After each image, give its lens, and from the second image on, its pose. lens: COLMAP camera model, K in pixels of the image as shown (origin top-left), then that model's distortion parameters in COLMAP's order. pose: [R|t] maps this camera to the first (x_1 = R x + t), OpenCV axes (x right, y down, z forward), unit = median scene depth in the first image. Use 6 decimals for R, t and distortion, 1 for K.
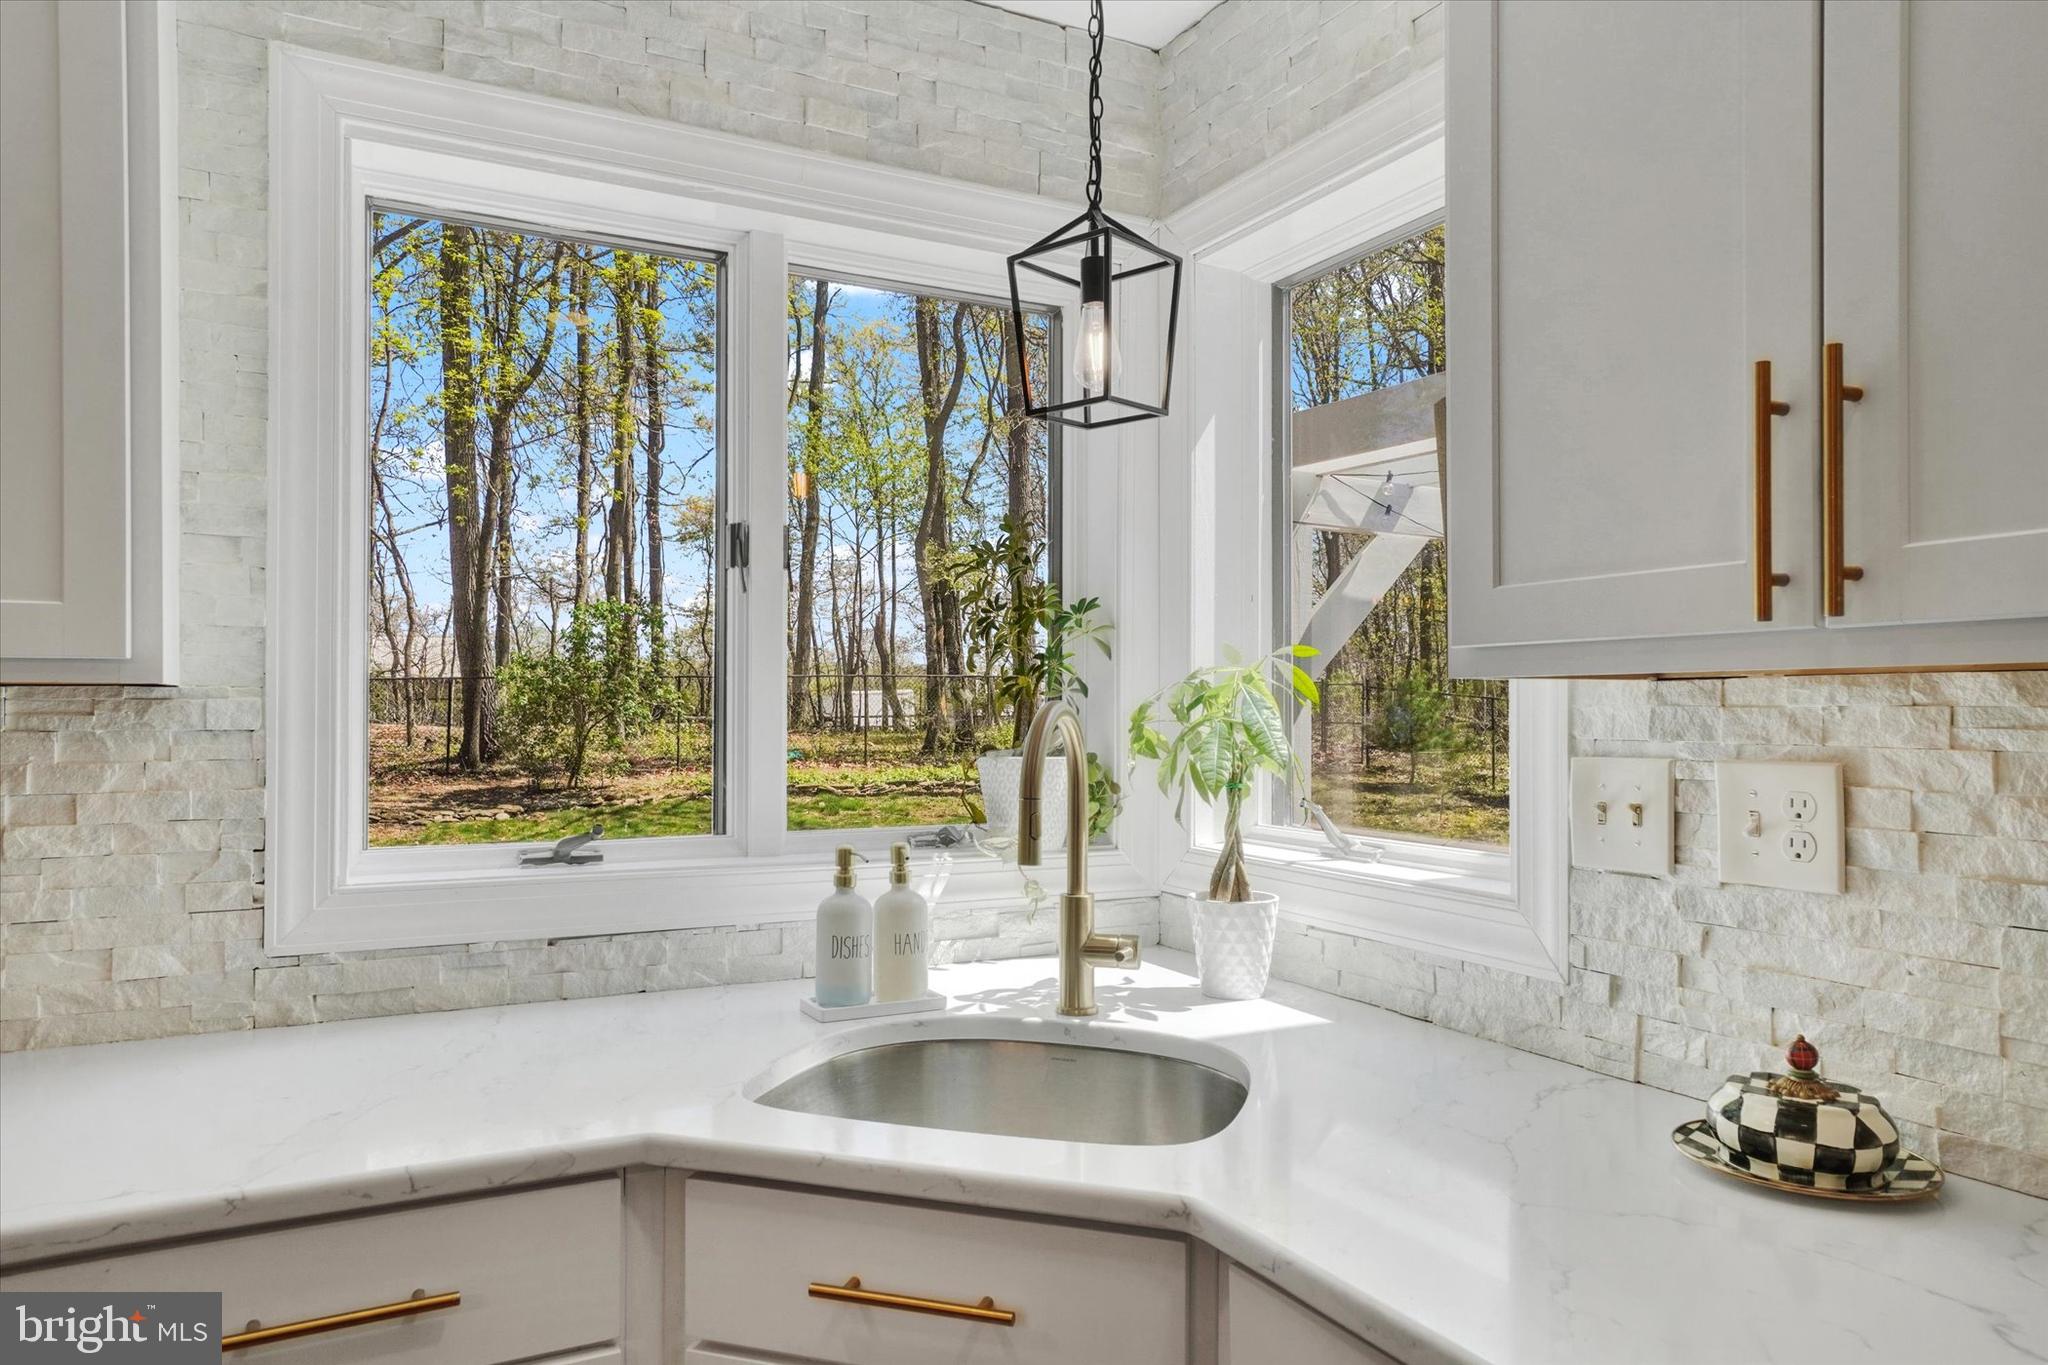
lens RADIAL K [[1342.1, 0, 1023.5], [0, 1342.1, 687.9], [0, 0, 1]] dist [0.006050, 0.000850]
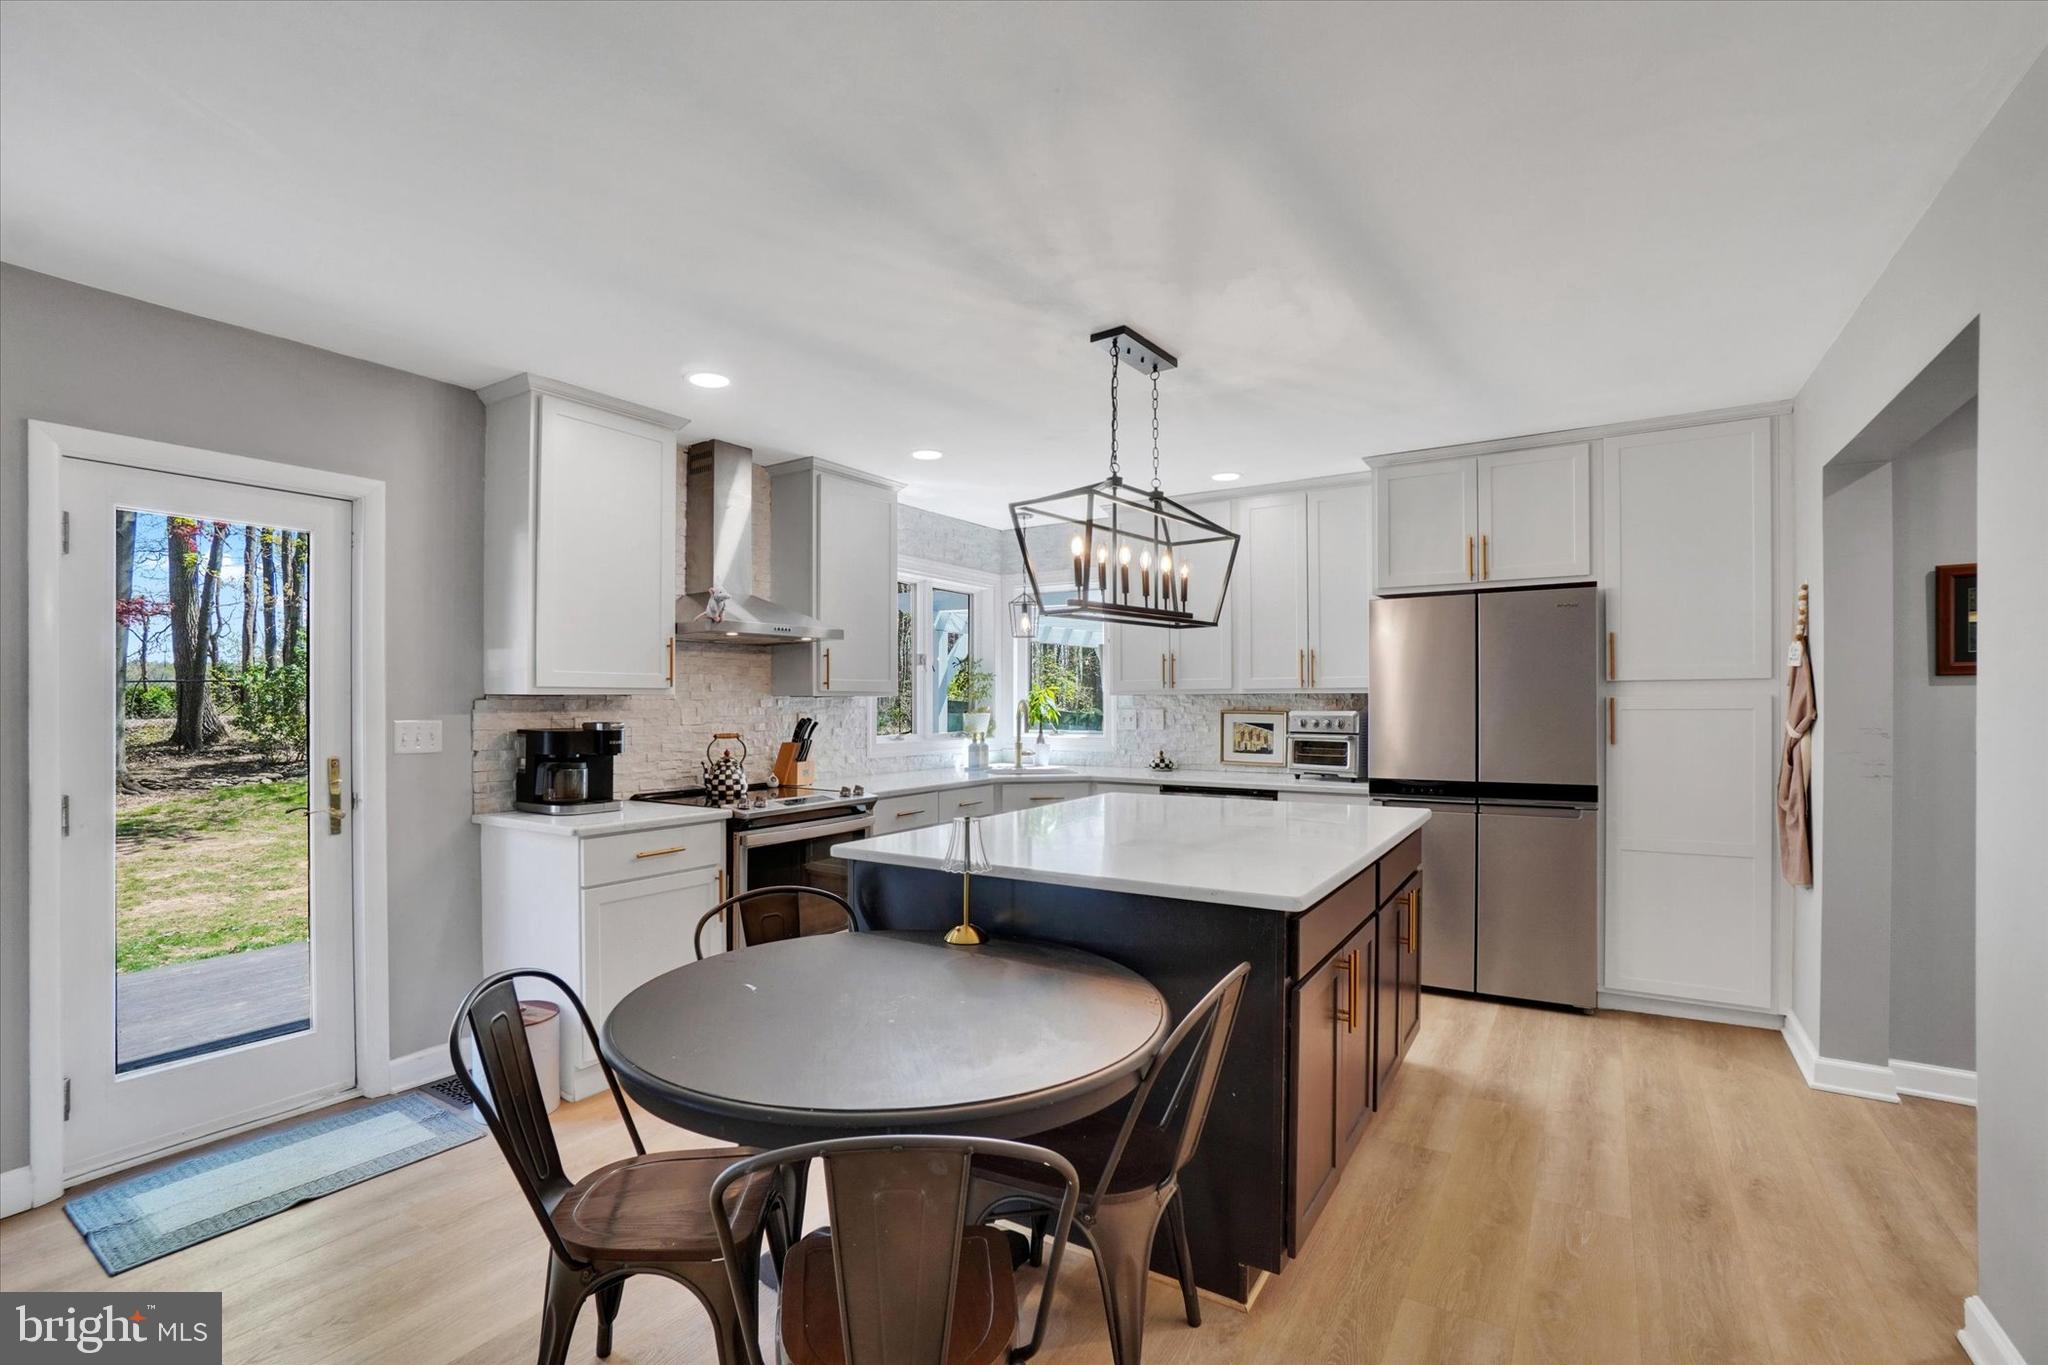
lens RADIAL K [[934.6, 0, 1024.3], [0, 934.6, 691.4], [0, 0, 1]] dist [-0.000684, -0.000029]
pose [[0.860797, 0.000495, 0.508949, -0.805646], [-0.003407, 0.999983, 0.004791, -0.016787], [-0.508937, -0.005858, 0.860784, -0.898047]]
